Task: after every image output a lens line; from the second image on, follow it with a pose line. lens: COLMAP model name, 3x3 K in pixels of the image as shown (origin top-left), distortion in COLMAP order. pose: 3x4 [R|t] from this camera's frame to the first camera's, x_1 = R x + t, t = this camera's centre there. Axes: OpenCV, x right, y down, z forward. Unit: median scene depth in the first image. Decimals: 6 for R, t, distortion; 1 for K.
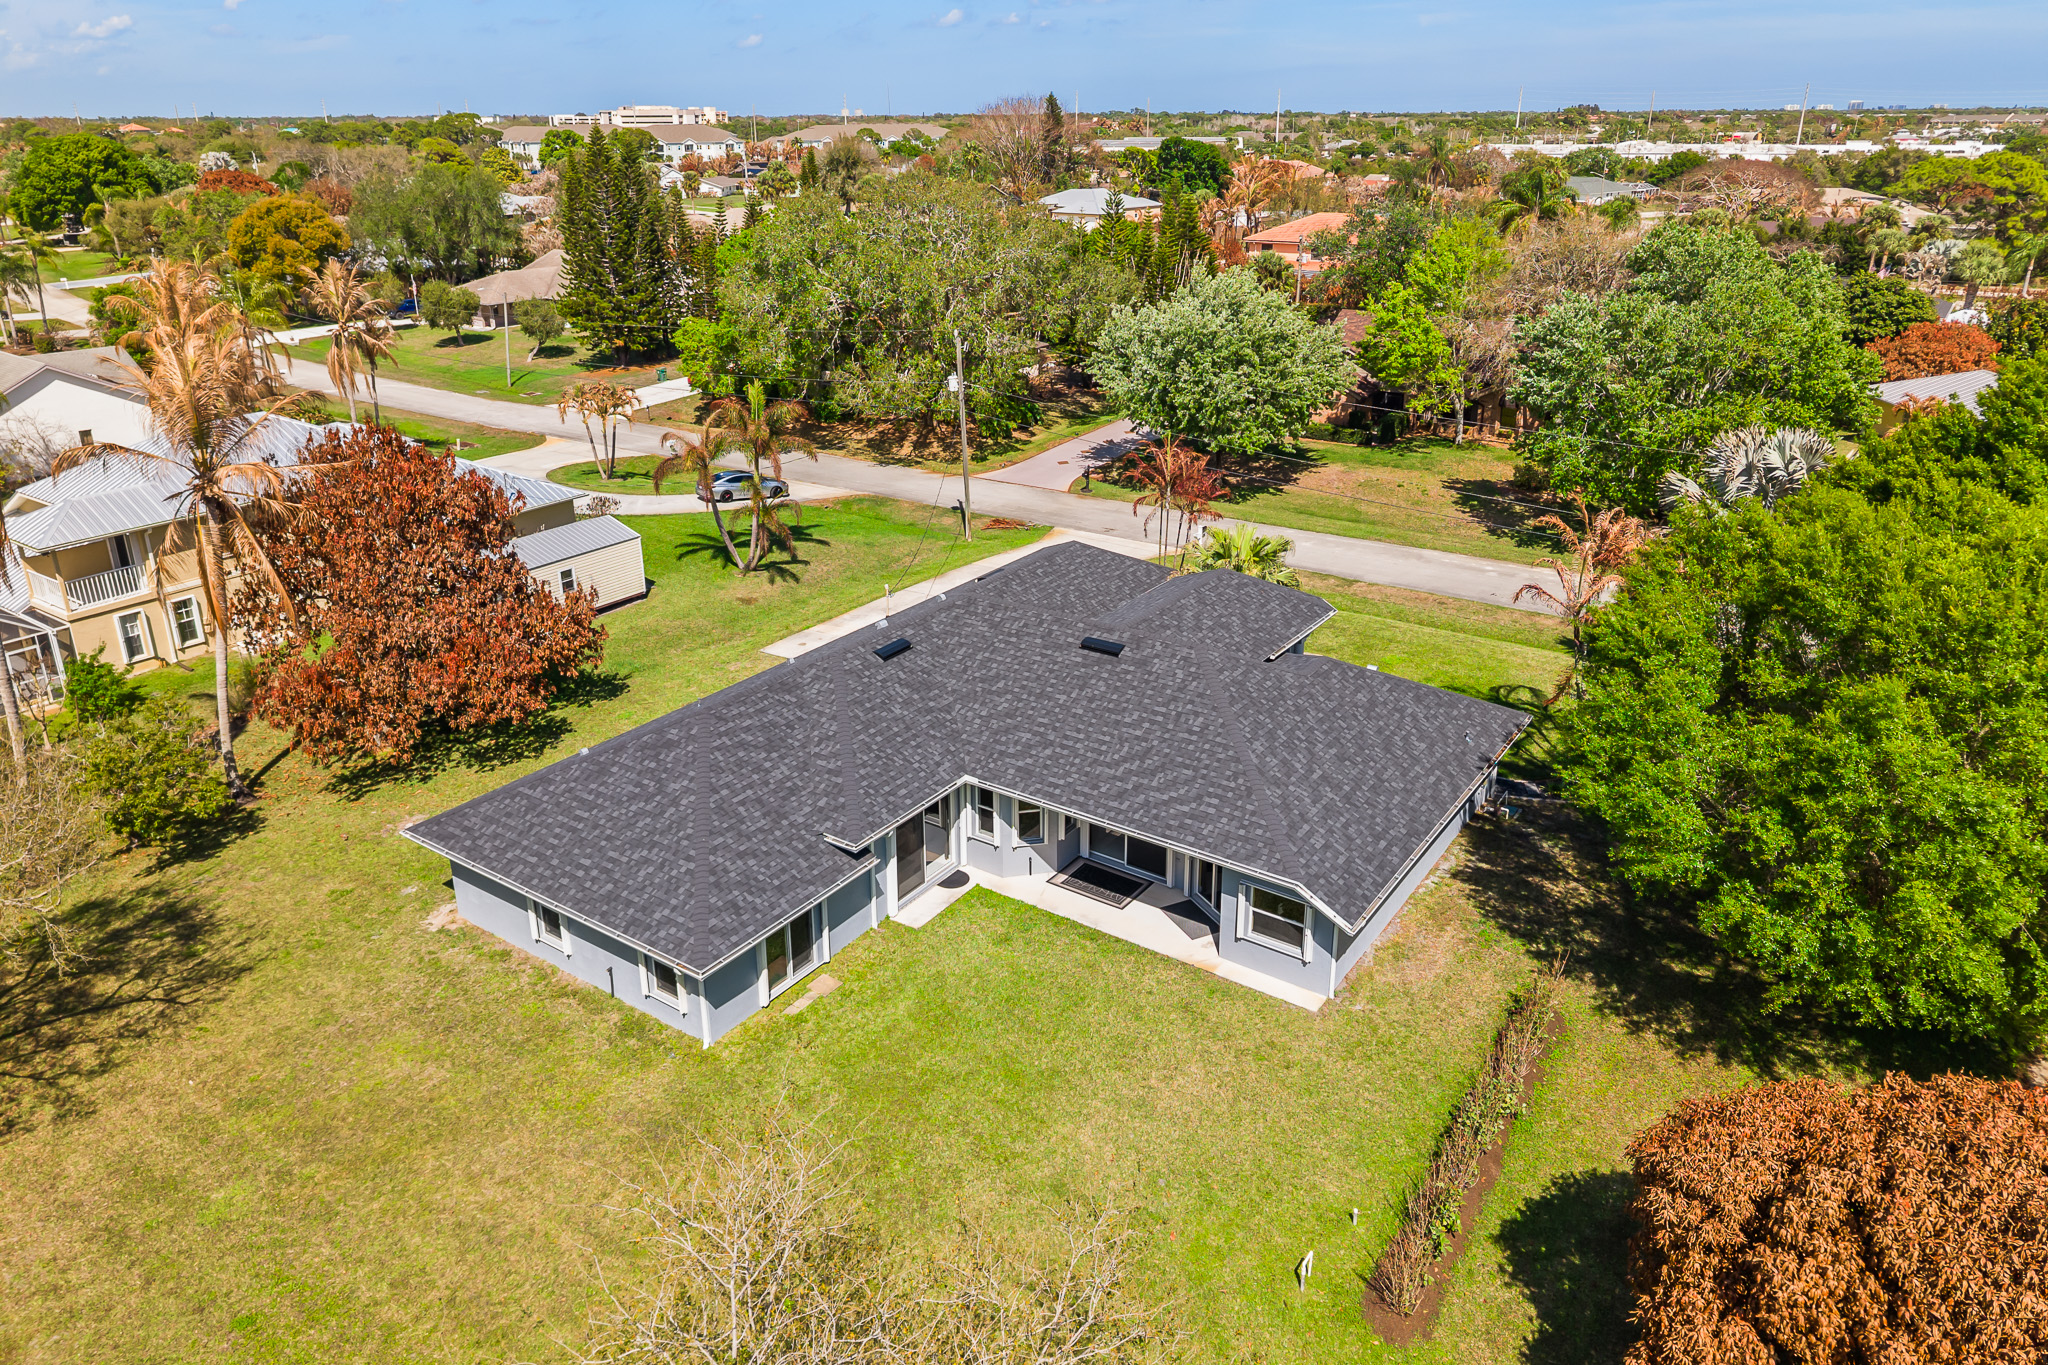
lens RADIAL K [[1369.2, 0, 1015.1], [0, 1369.2, 681.2], [0, 0, 1]] dist [0.024146, -0.017796]
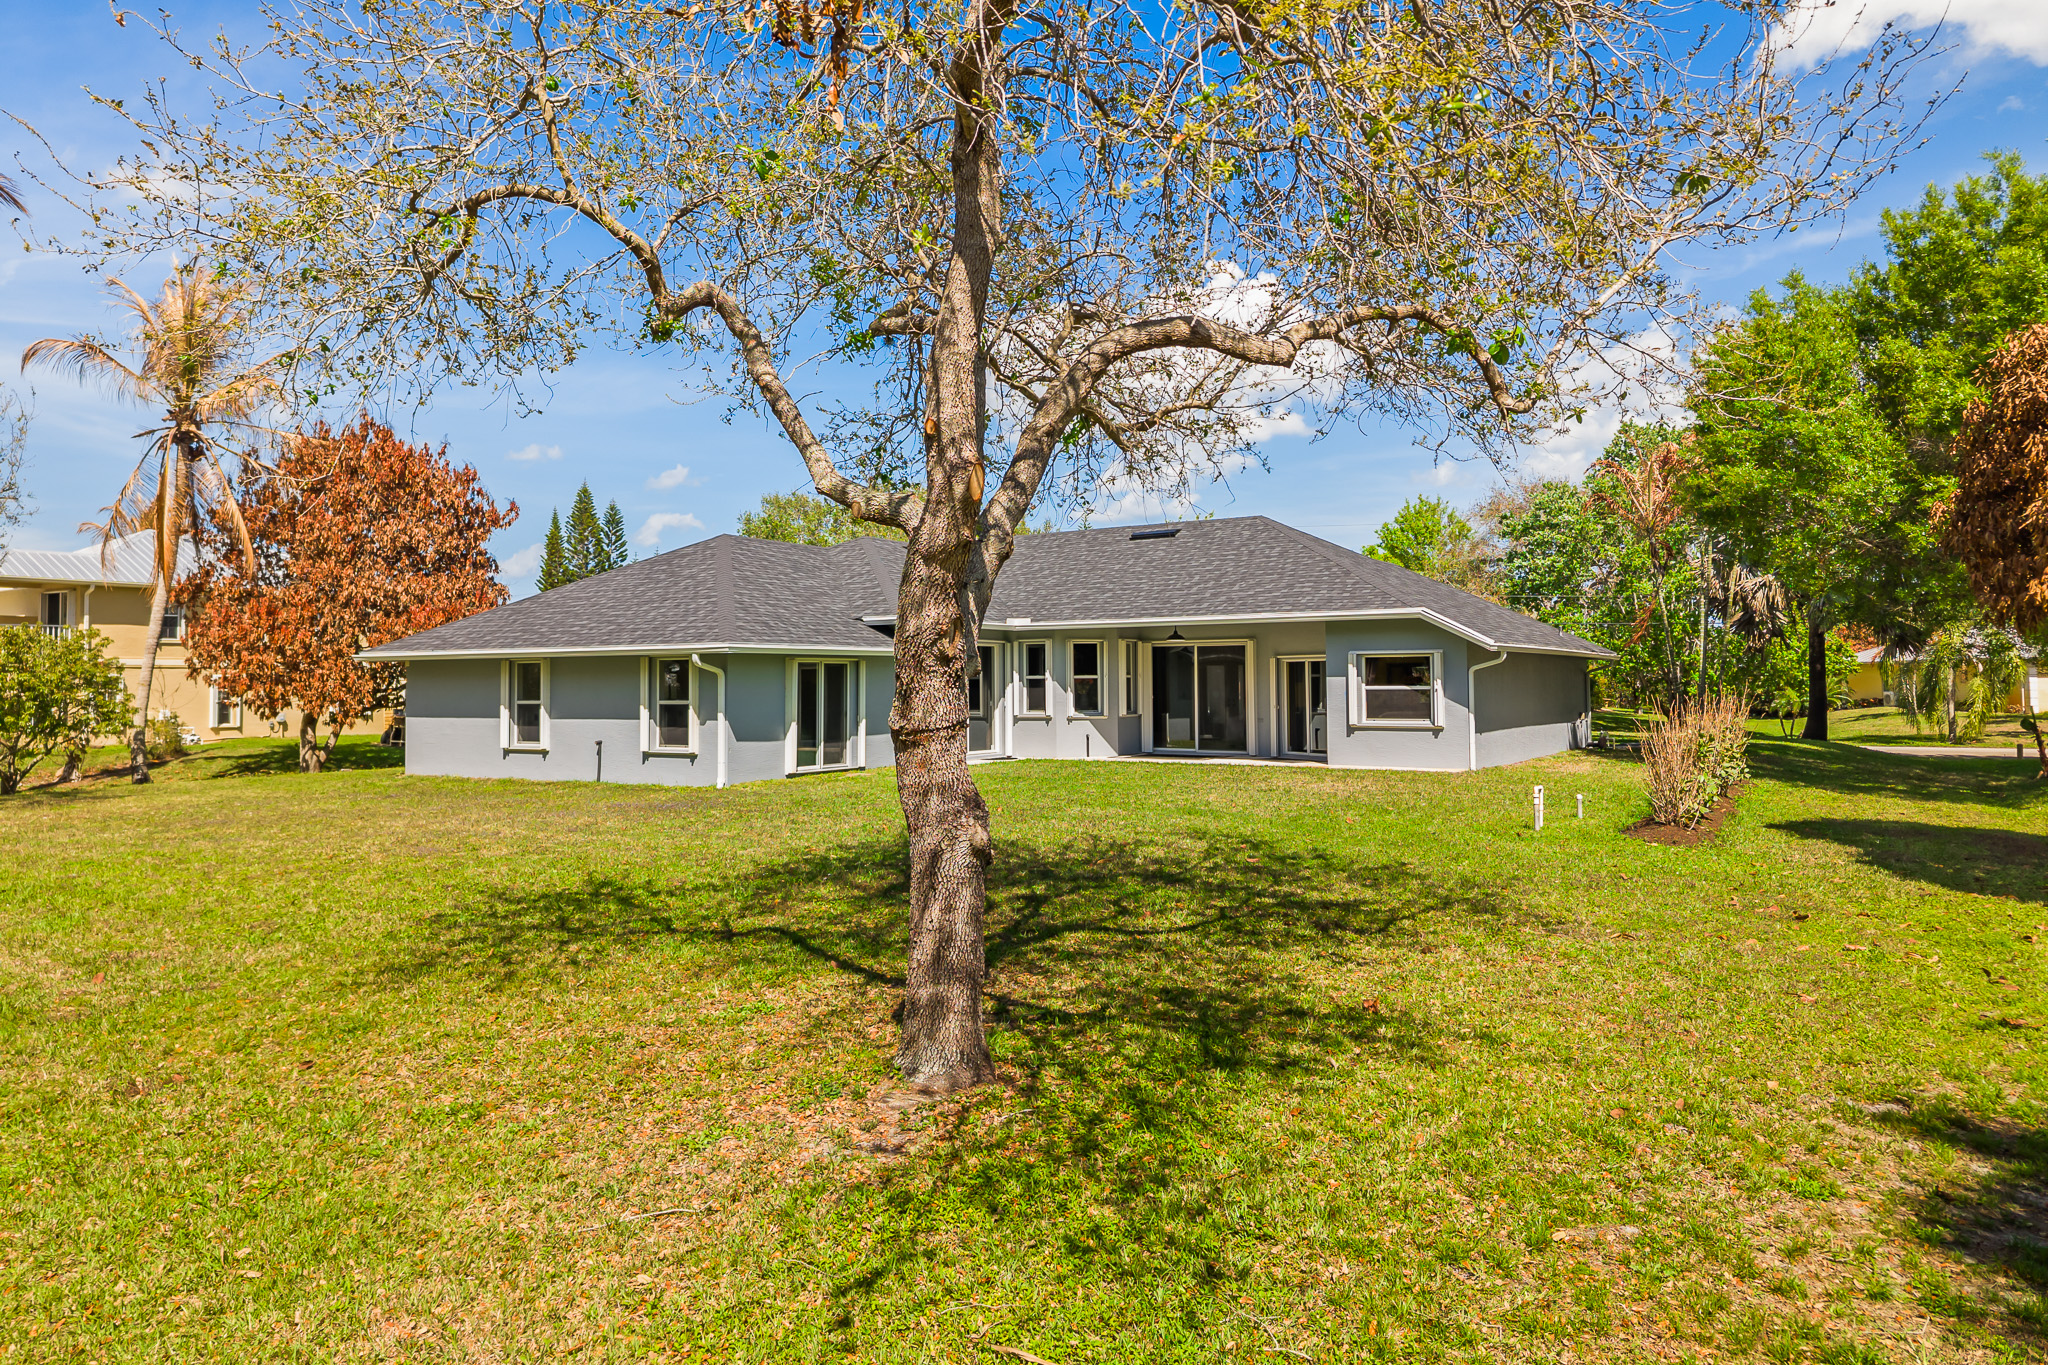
lens RADIAL K [[1369.2, 0, 1025.8], [0, 1369.2, 681.9], [0, 0, 1]] dist [0.024146, -0.017796]
pose [[0.998224, 0.003074, 0.059486, -0.080052], [0.020206, 0.921978, -0.386715, 0.434957], [-0.056033, 0.387231, 0.920279, 0.195496]]
